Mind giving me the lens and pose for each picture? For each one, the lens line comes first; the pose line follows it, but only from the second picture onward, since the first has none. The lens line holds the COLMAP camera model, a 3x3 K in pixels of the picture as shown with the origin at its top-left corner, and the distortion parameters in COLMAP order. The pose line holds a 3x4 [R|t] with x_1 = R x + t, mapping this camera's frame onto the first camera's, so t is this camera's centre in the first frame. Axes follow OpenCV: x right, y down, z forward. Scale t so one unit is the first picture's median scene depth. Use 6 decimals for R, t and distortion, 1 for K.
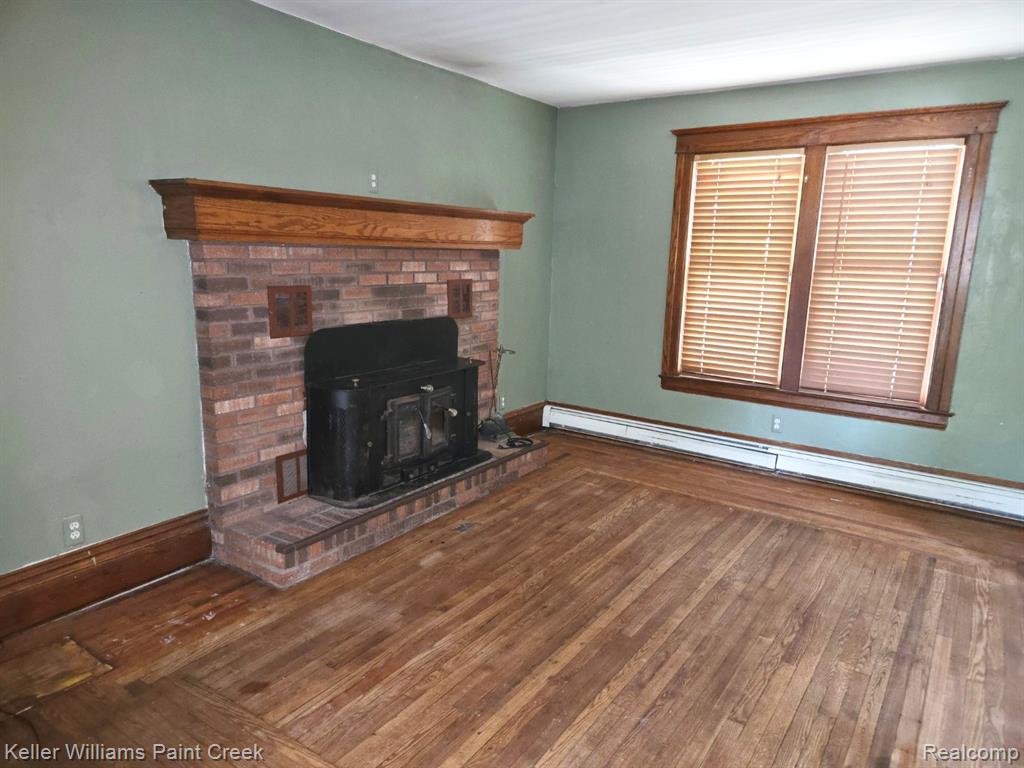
lens RADIAL K [[691.9, 0, 515.1], [0, 691.9, 392.2], [0, 0, 1]] dist [0.069119, -0.059490]
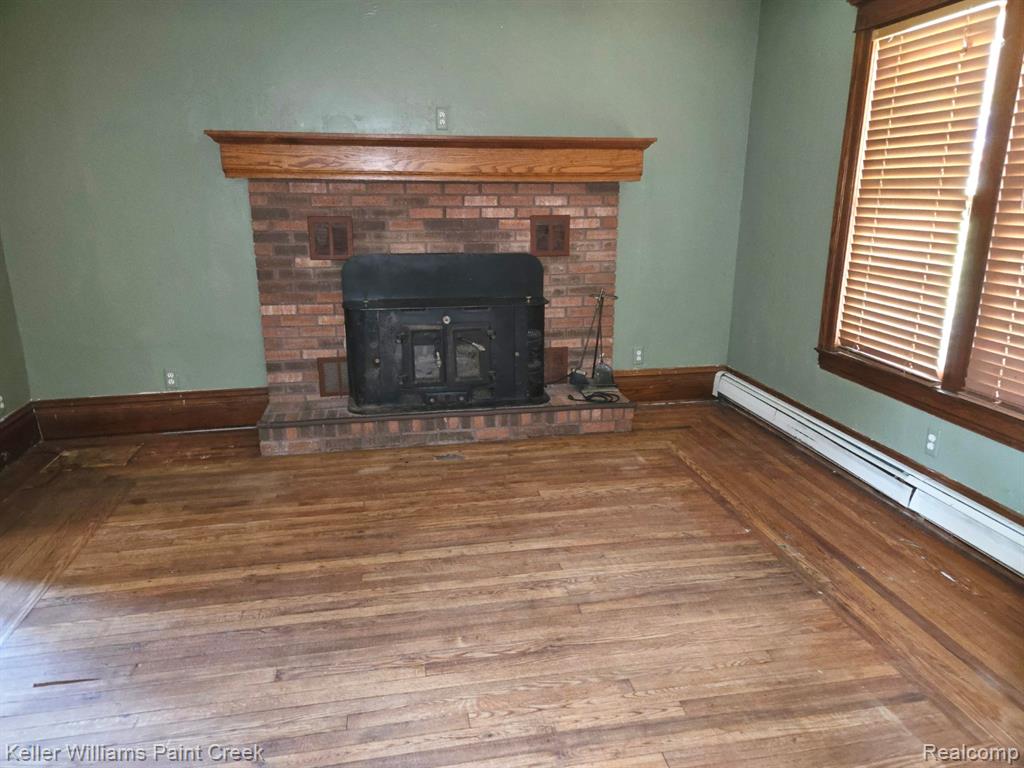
lens RADIAL K [[691.1, 0, 512.0], [0, 691.1, 384.0], [0, 0, 1]] dist [0.070277, -0.058376]
pose [[0.699958, 0.166082, -0.694605, 0.716682], [-0.129273, 0.985983, 0.105482, -0.033700], [0.702387, 0.015961, 0.711617, 0.352245]]
